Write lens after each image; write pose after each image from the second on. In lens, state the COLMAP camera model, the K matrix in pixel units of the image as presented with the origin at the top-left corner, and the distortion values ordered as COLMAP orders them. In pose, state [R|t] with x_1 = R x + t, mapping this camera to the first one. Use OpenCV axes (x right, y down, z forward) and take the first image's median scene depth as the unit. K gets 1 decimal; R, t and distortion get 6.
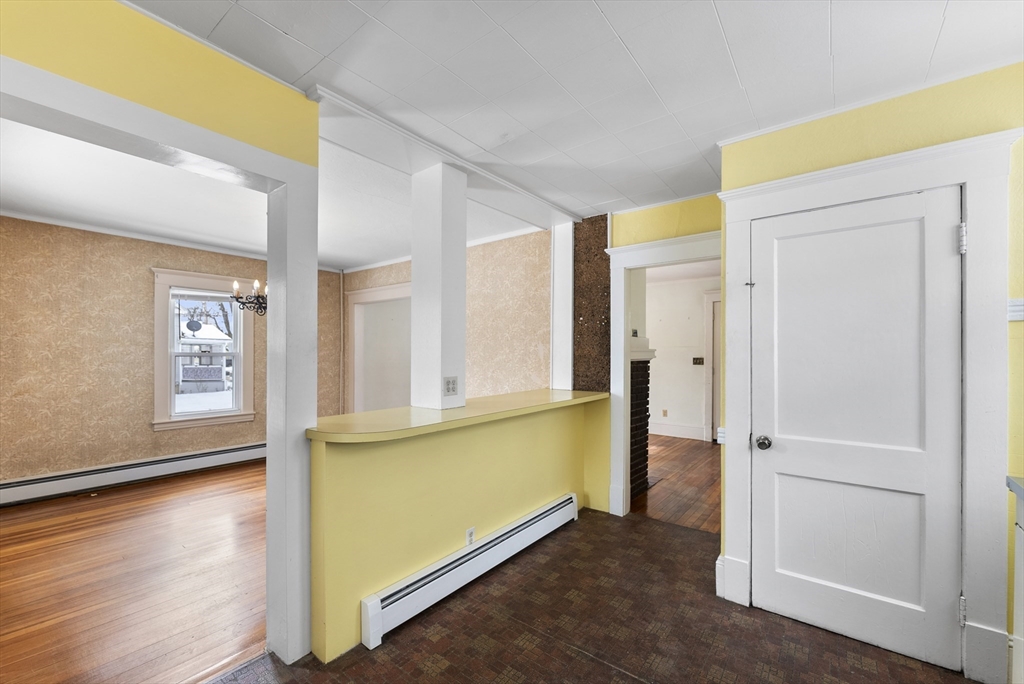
lens RADIAL K [[411.5, 0, 508.3], [0, 411.5, 351.5], [0, 0, 1]] dist [-0.000085, 0.000091]
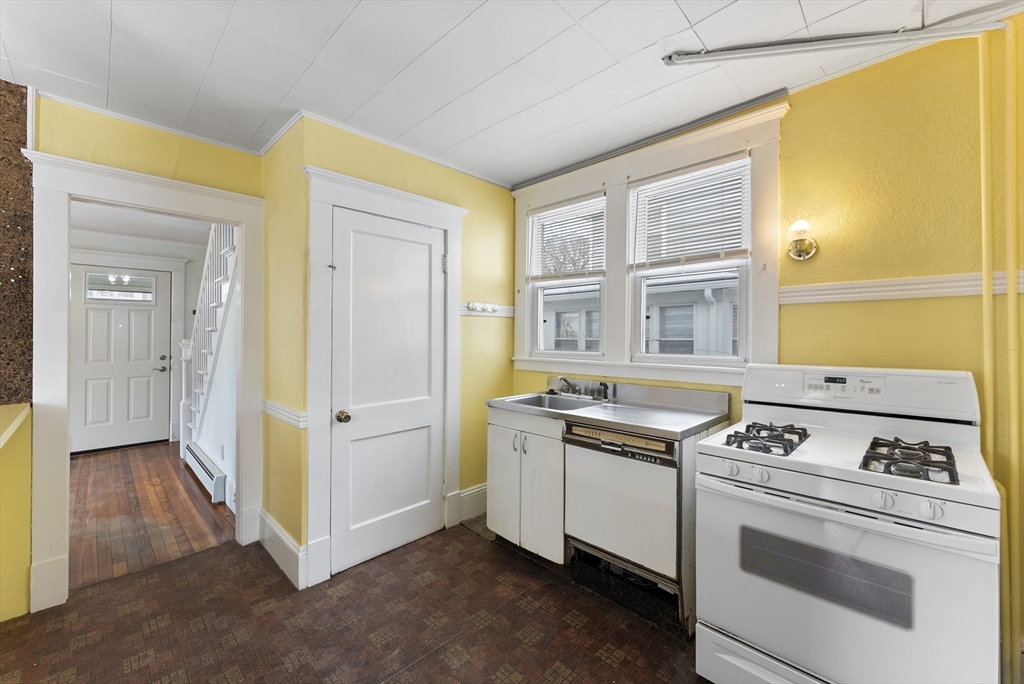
lens RADIAL K [[413.3, 0, 511.3], [0, 413.3, 336.4], [0, 0, 1]] dist [0.001320, -0.000079]
pose [[0.112545, -0.008397, 0.993611, -0.403290], [-0.003106, 0.999956, 0.008803, 0.000597], [-0.993642, -0.004077, 0.112514, 0.441765]]
